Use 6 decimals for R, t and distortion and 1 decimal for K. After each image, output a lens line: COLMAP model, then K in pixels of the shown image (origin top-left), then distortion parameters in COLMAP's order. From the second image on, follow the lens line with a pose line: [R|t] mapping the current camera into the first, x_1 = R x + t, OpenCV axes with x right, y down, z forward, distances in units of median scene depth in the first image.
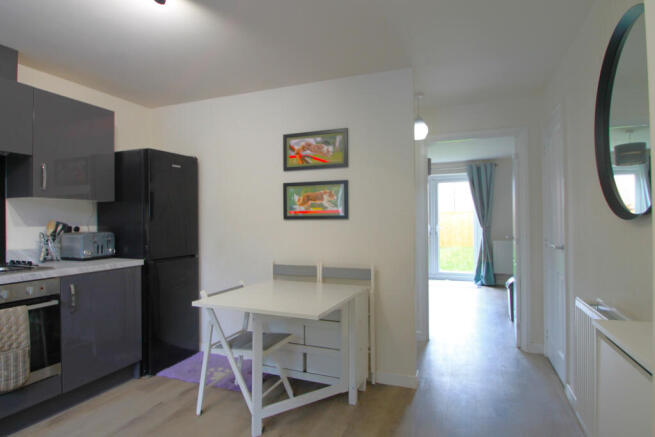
lens RADIAL K [[369.6, 0, 327.3], [0, 369.6, 219.5], [0, 0, 1]] dist [-0.007625, 0.002376]
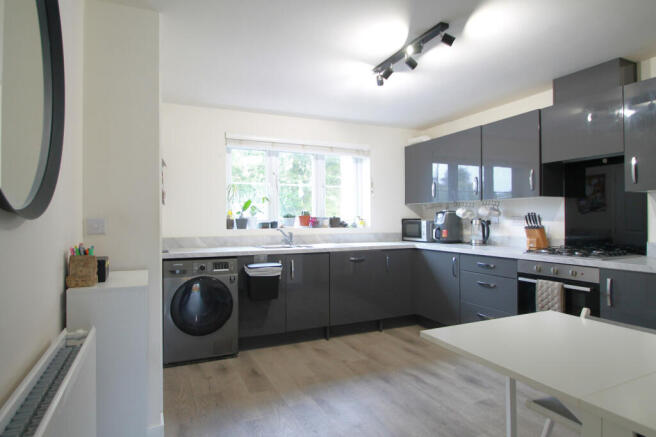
lens RADIAL K [[400.0, 0, 327.9], [0, 400.0, 224.2], [0, 0, 1]] dist [0.070768, 0.001930]
pose [[-0.692133, 0.019340, -0.721511, 0.693397], [0.014012, 0.999813, 0.013359, 0.006399], [0.721634, -0.000864, -0.692274, 1.351879]]
